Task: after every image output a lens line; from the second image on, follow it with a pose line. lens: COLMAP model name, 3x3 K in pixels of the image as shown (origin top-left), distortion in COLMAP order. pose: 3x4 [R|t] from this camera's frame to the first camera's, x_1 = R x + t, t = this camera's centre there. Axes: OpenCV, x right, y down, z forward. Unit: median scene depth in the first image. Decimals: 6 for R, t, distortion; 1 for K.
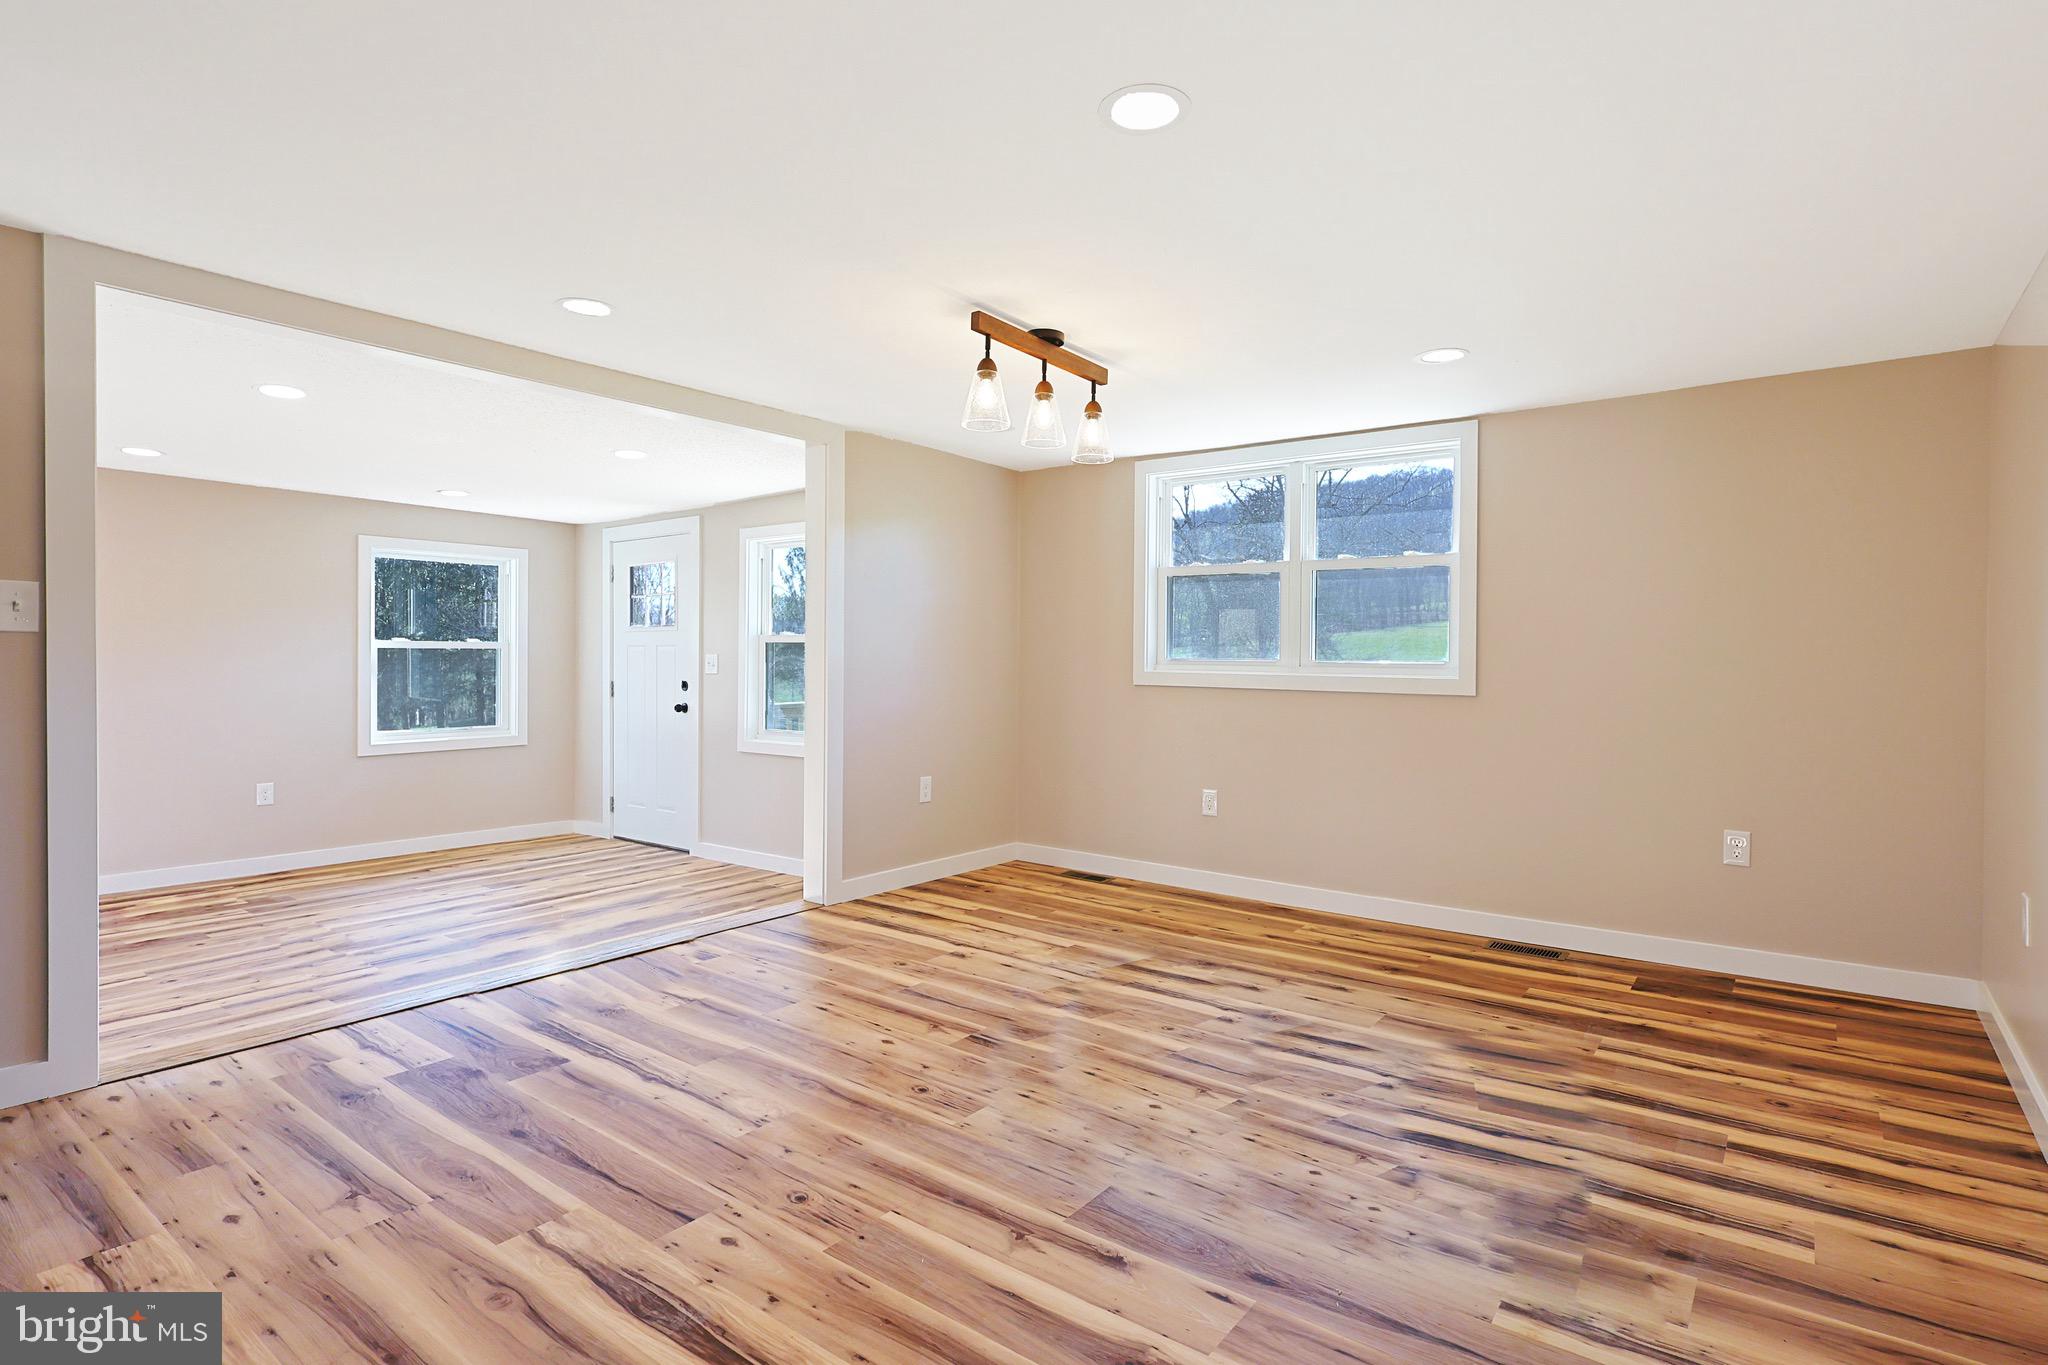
lens RADIAL K [[1026.6, 0, 1052.1], [0, 1026.6, 678.1], [0, 0, 1]] dist [0.001822, 0.001069]
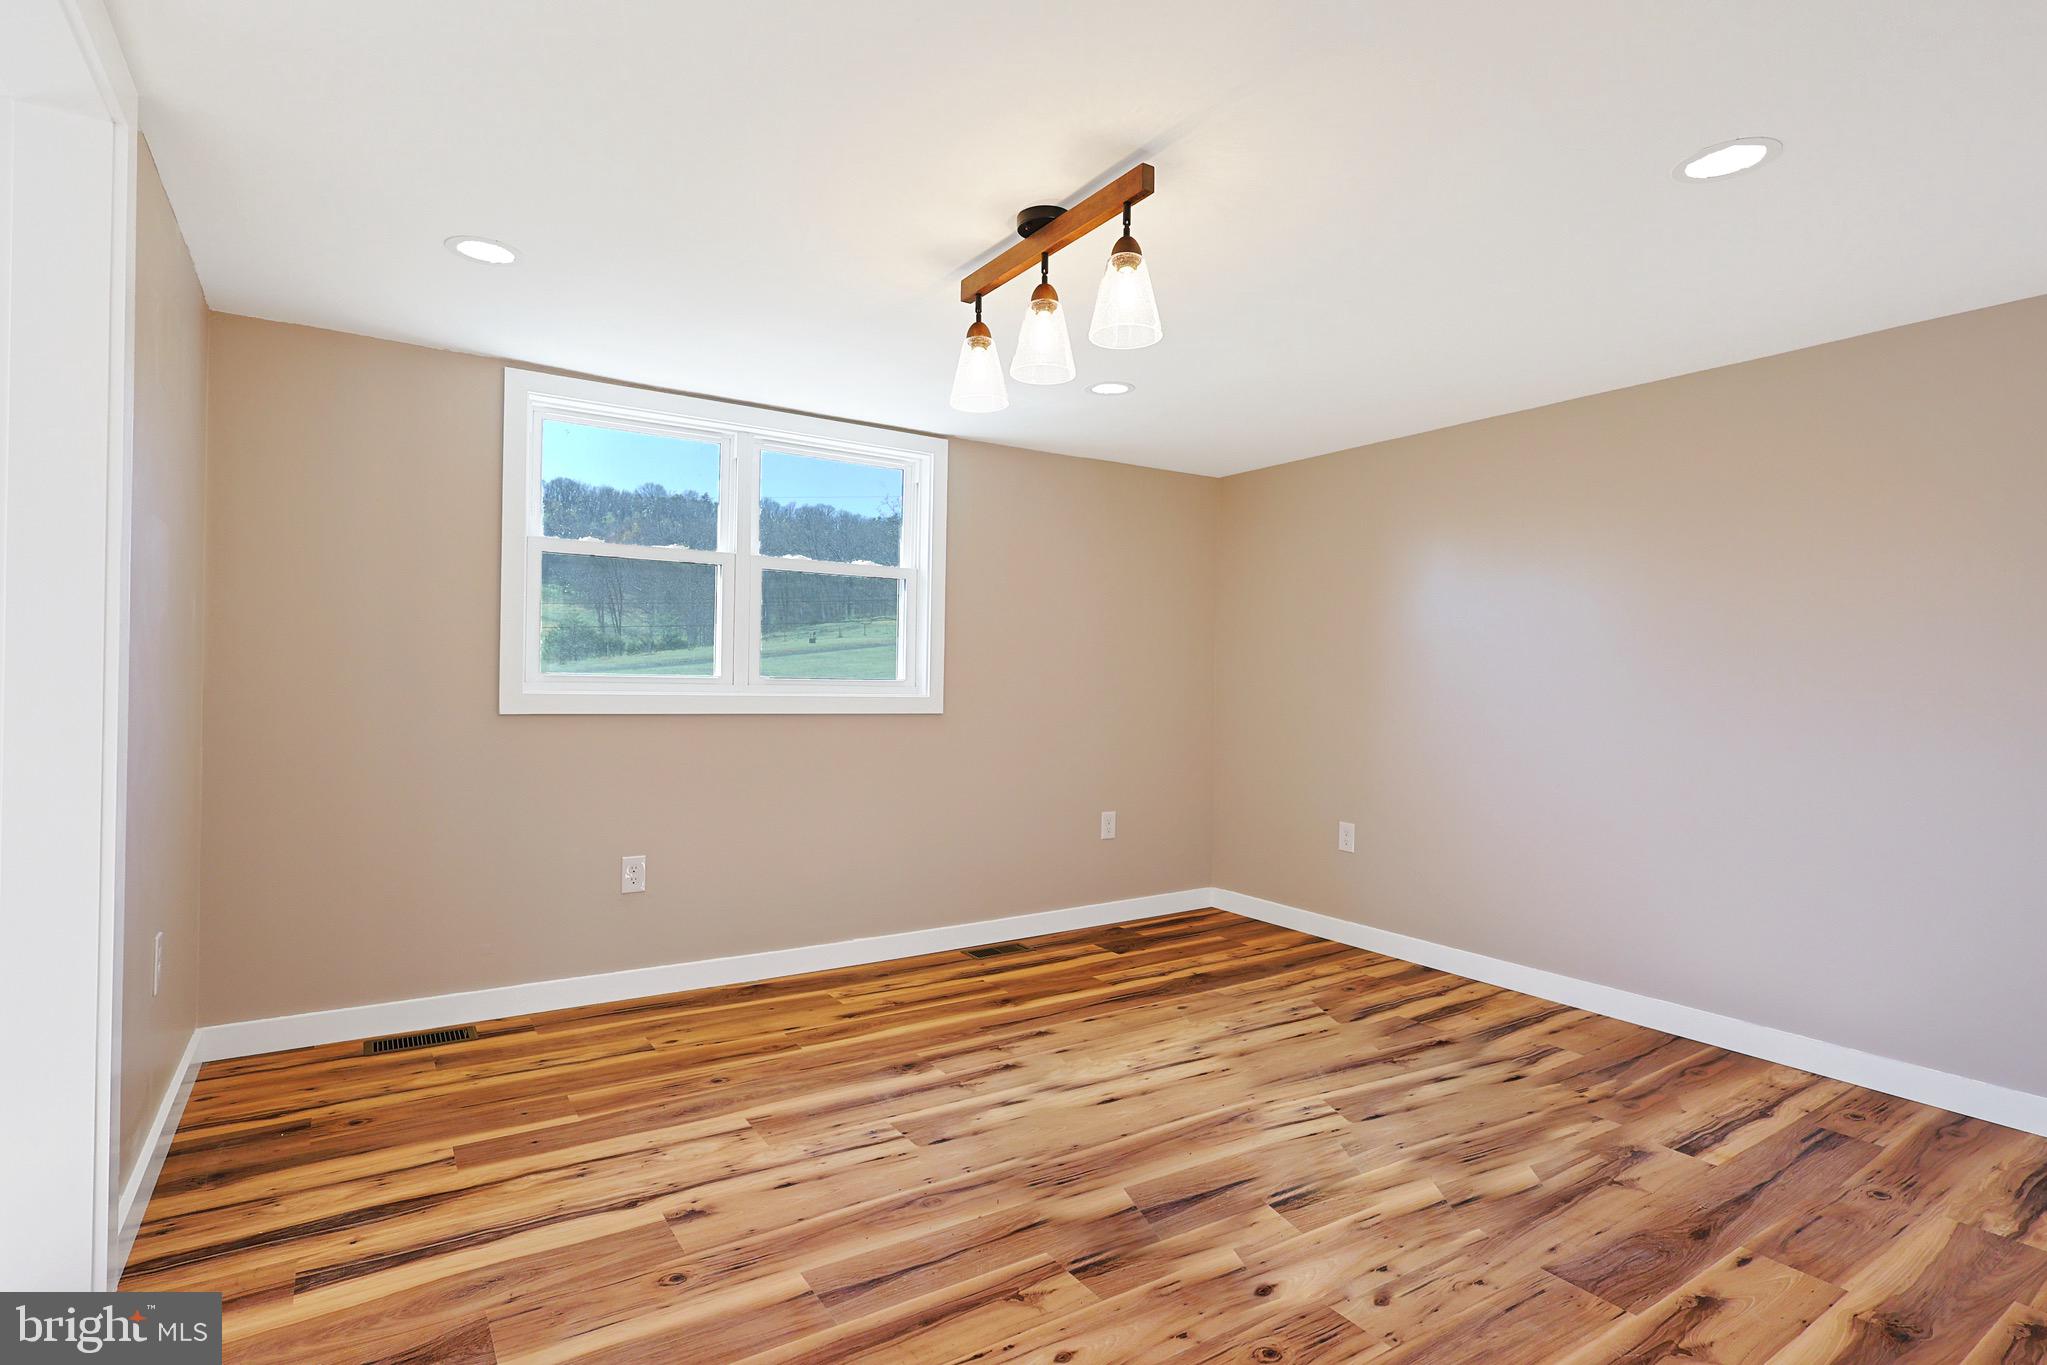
lens RADIAL K [[1014.3, 0, 1023.5], [0, 1014.3, 682.5], [0, 0, 1]] dist [0.000722, 0.001004]
pose [[0.341187, -0.004454, 0.939985, -0.564008], [0.005134, 0.999983, 0.002875, -0.018100], [-0.939981, 0.003845, 0.341204, 0.670239]]
